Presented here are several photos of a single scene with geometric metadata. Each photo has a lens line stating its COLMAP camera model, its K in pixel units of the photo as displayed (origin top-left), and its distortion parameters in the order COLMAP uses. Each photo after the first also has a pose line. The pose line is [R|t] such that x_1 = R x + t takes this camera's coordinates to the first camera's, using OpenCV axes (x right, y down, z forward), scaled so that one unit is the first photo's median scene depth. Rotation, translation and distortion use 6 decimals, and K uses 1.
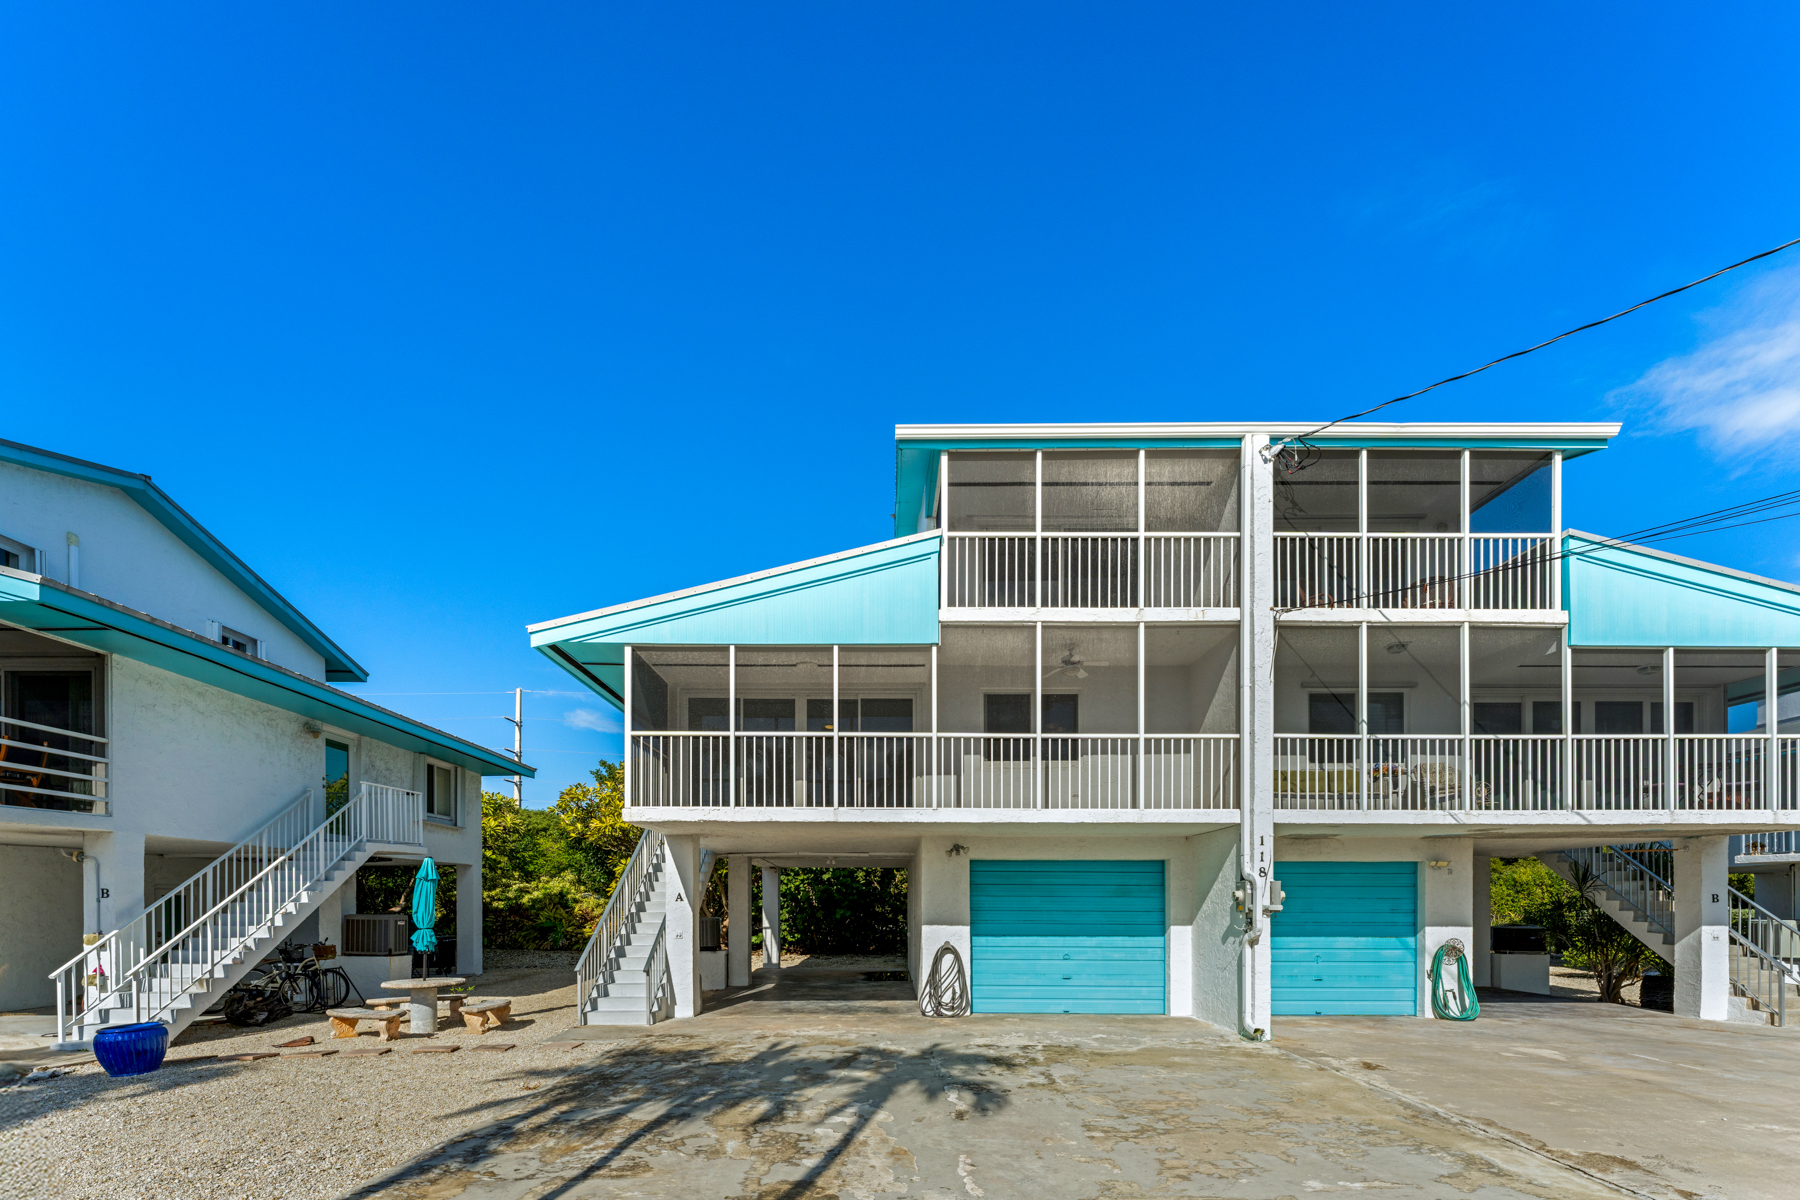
lens RADIAL K [[753.3, 0, 923.5], [0, 753.3, 611.1], [0, 0, 1]] dist [0.002628, 0.000490]
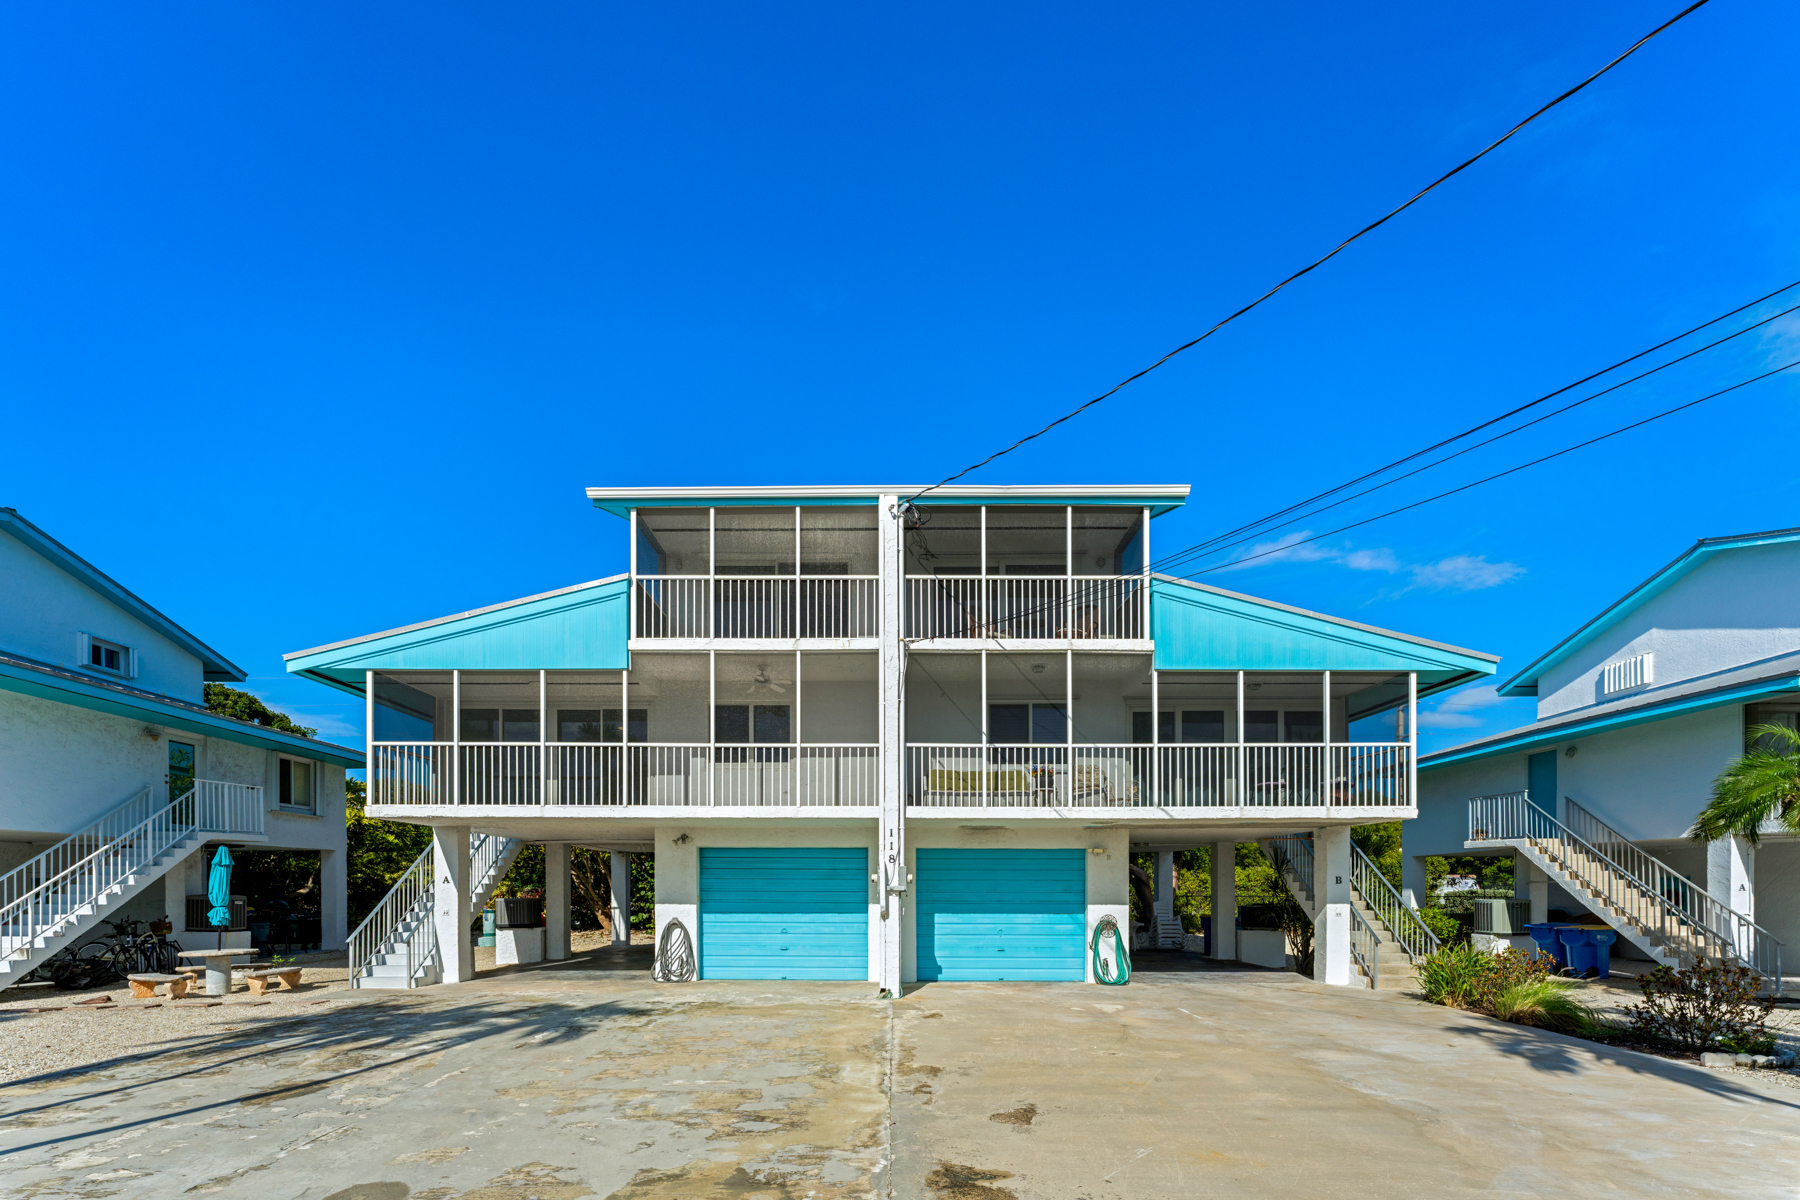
lens RADIAL K [[753.3, 0, 878.5], [0, 753.3, 594.7], [0, 0, 1]] dist [0.002628, 0.000490]
pose [[0.999989, -0.001493, -0.004423, 0.389688], [0.001500, 0.999998, 0.001618, -0.069577], [0.004420, -0.001625, 0.999989, -0.182073]]
